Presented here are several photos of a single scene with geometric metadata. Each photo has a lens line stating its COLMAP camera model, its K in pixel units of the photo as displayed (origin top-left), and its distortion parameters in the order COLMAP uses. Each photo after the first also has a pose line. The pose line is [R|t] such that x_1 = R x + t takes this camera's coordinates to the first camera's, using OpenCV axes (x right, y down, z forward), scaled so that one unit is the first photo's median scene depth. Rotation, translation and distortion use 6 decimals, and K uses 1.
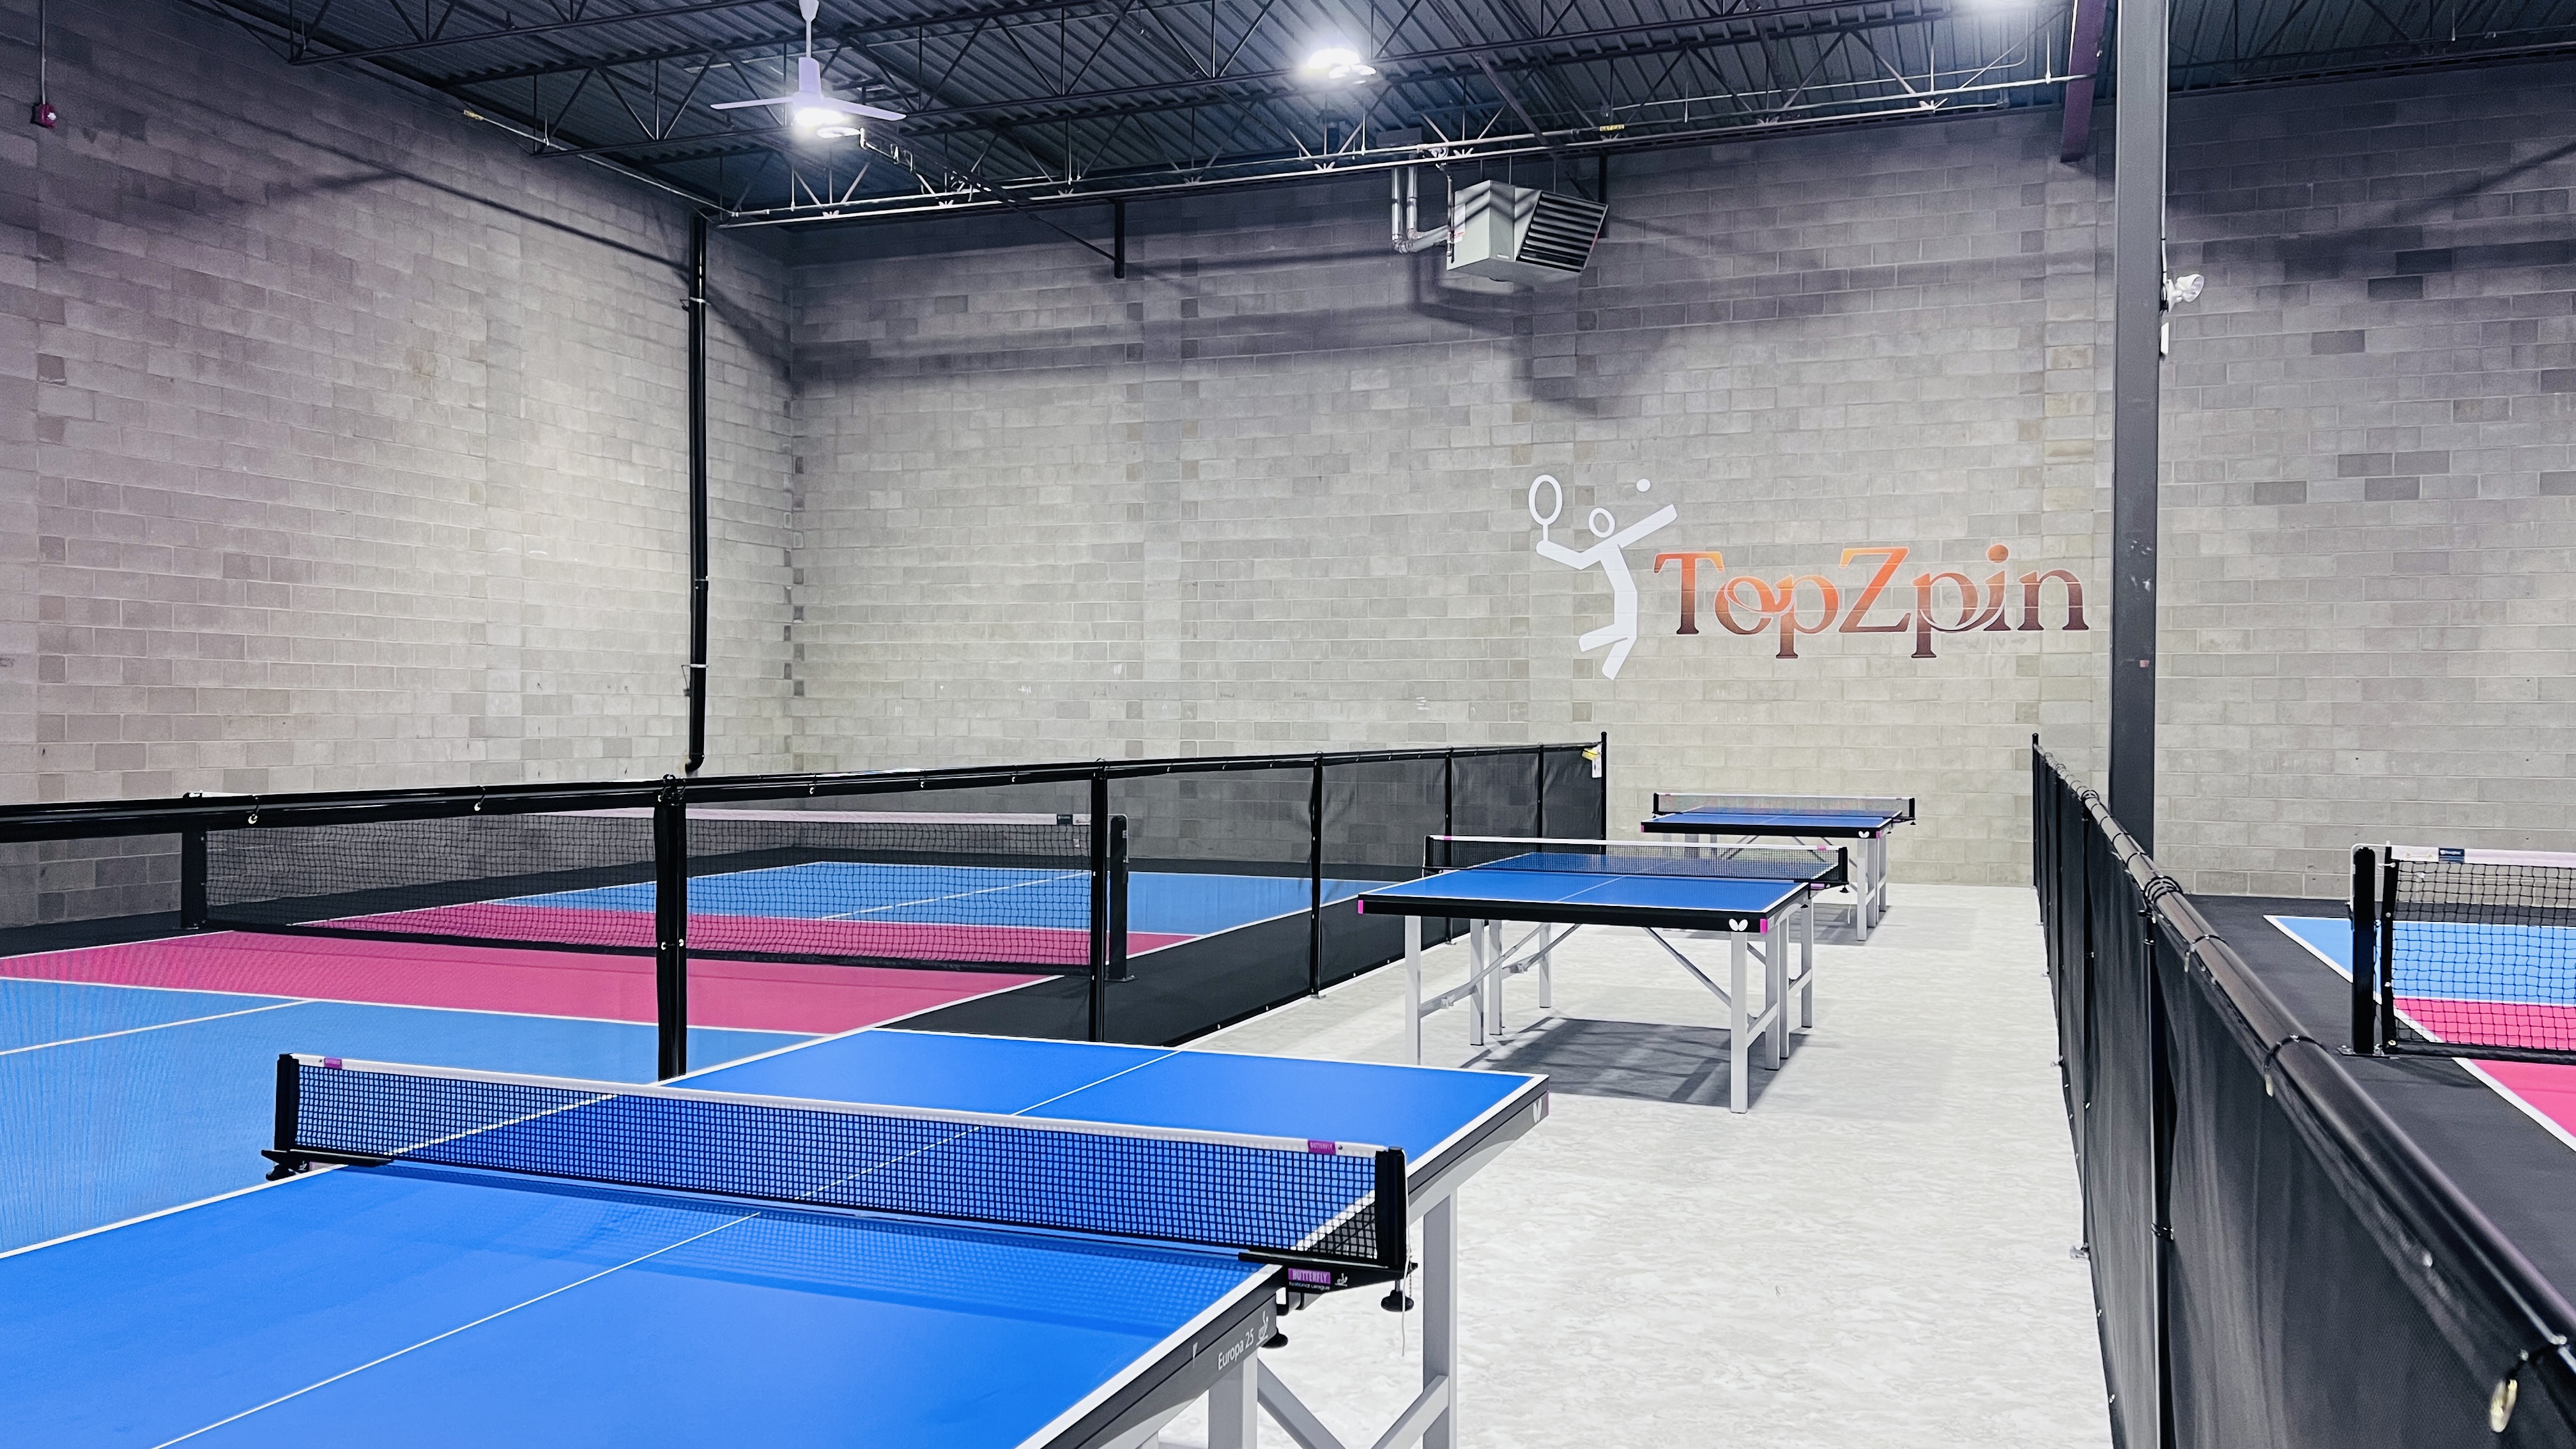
lens RADIAL K [[1910.2, 0, 1299.3], [0, 1910.2, 749.6], [0, 0, 1]] dist [0.076378, -0.100276]
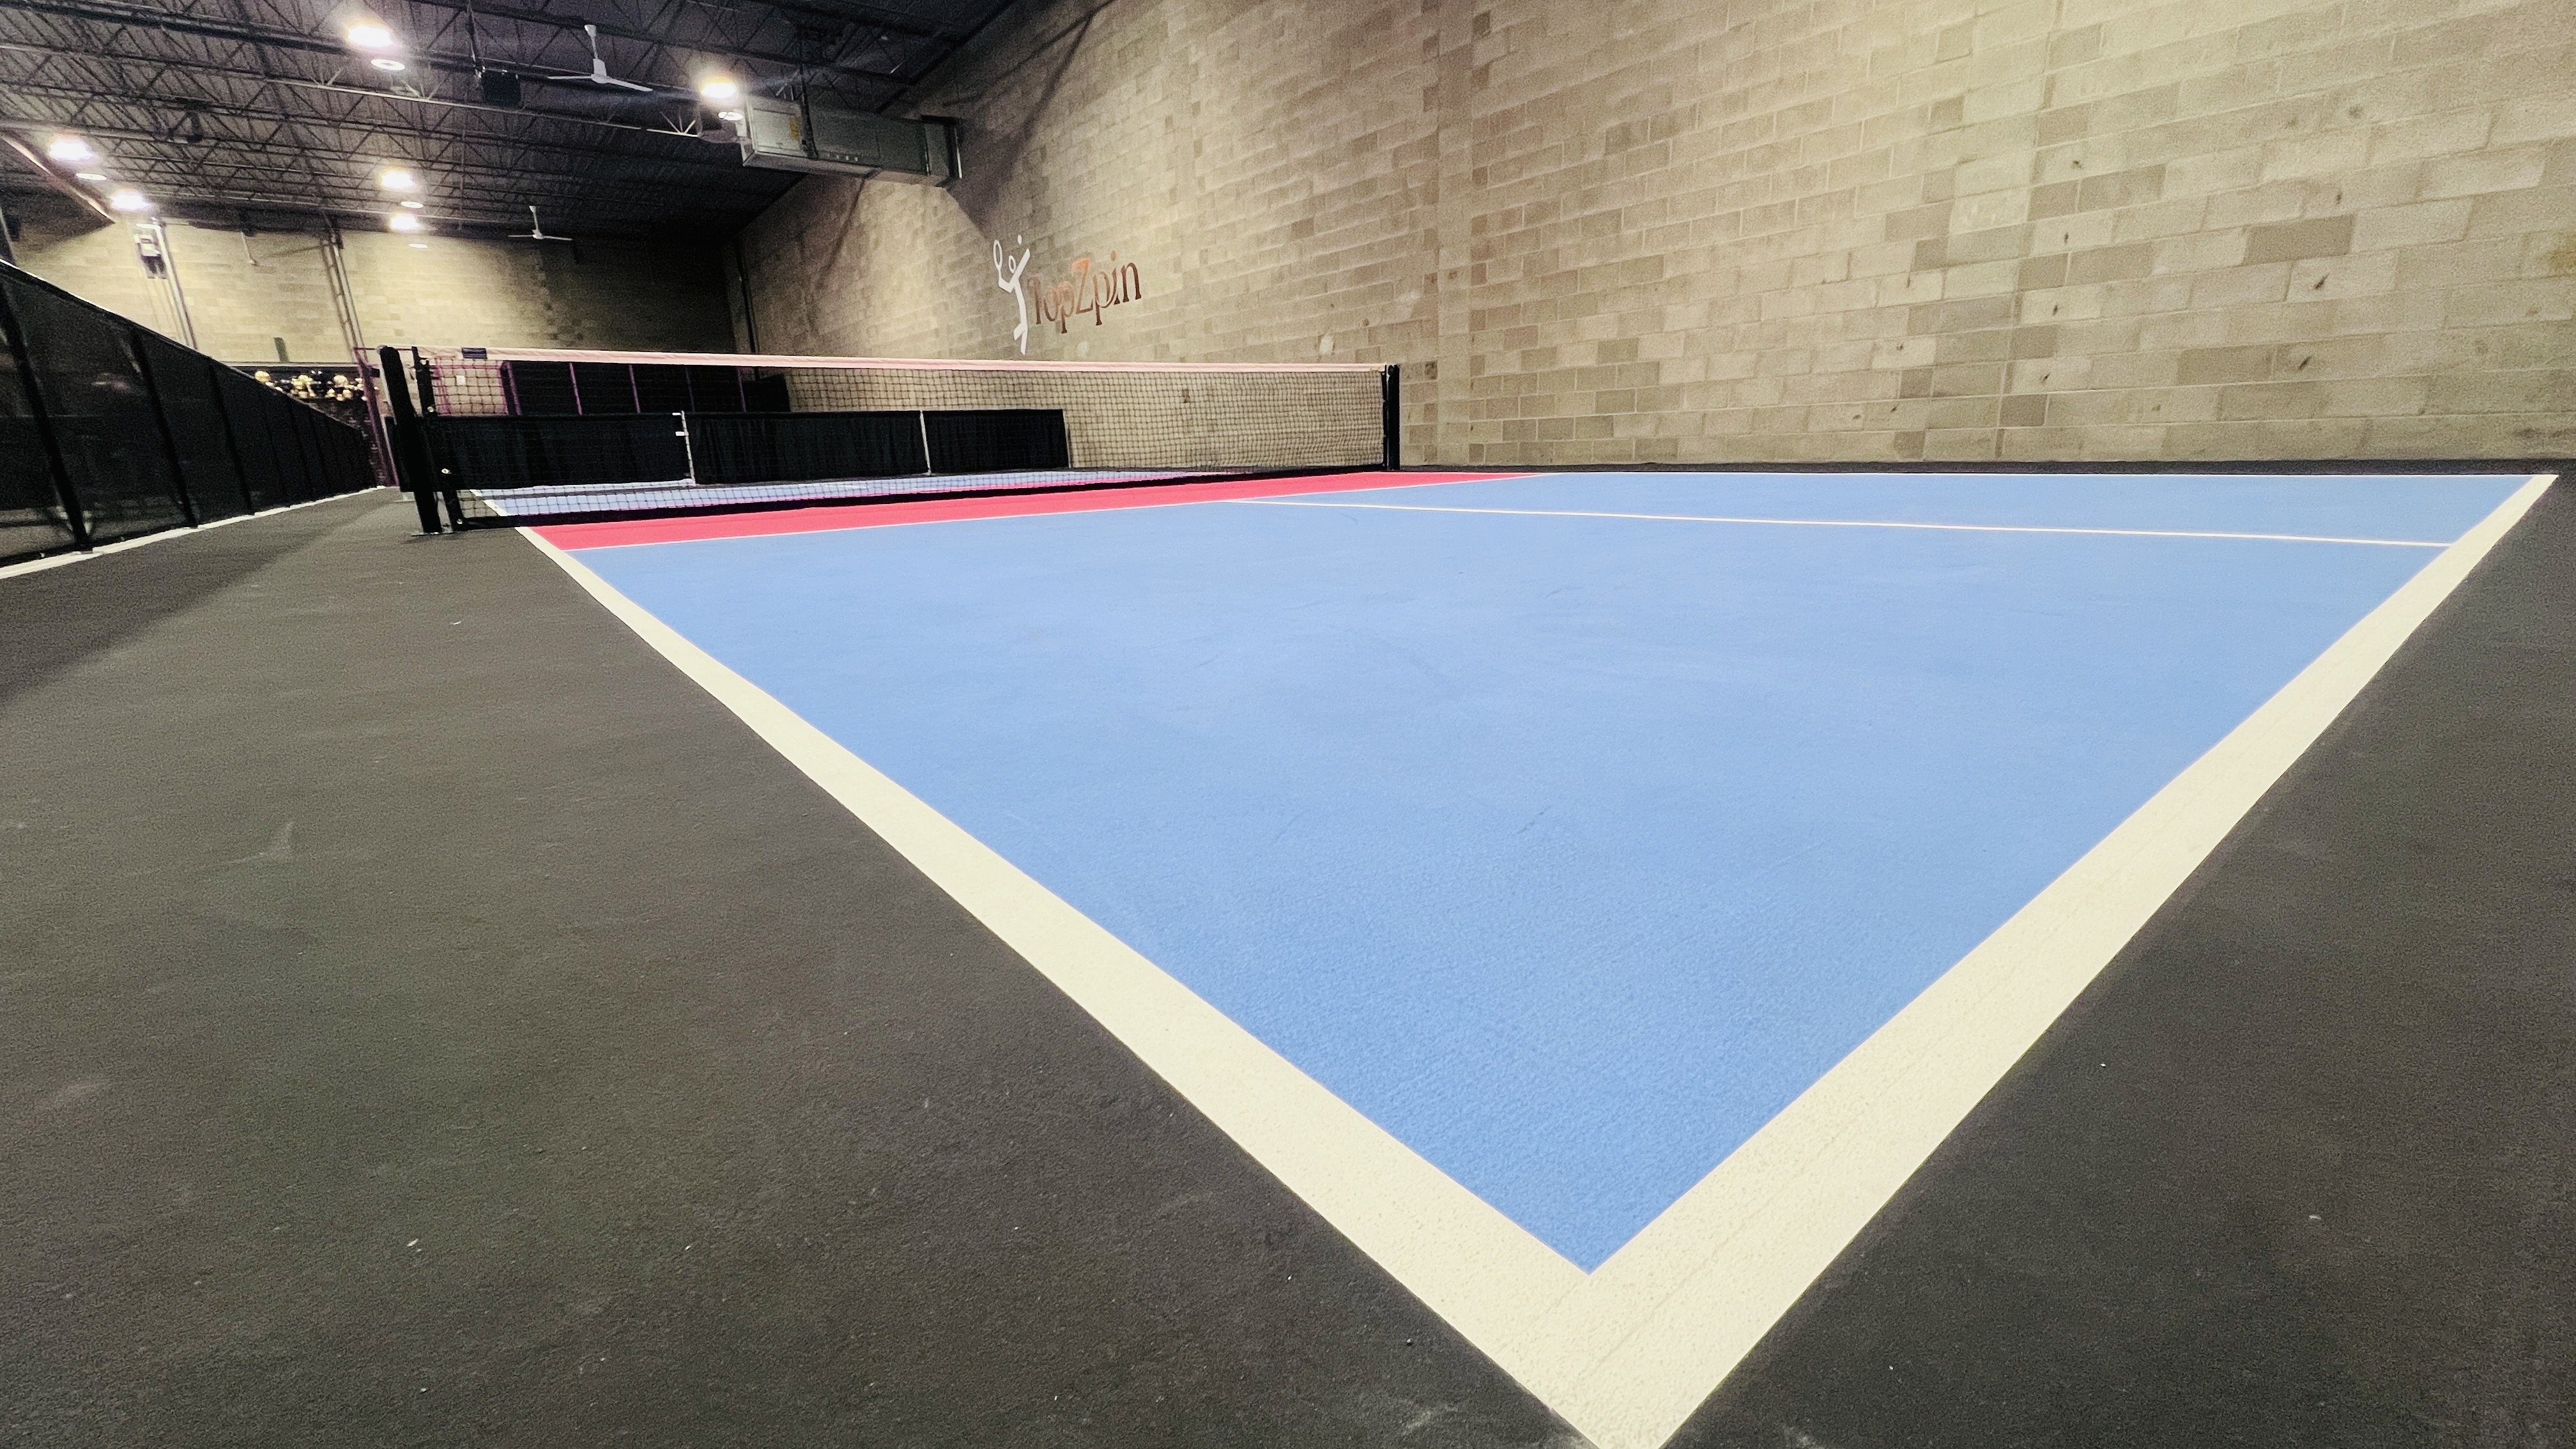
lens RADIAL K [[1018.0, 0, 1284.2], [0, 1018.0, 713.4], [0, 0, 1]] dist [-0.002437, 0.000287]
pose [[-0.516476, 0.234807, -0.823479, 0.071021], [0.019778, 0.964684, 0.262665, 0.051141], [0.856073, 0.119373, -0.502881, 0.988427]]
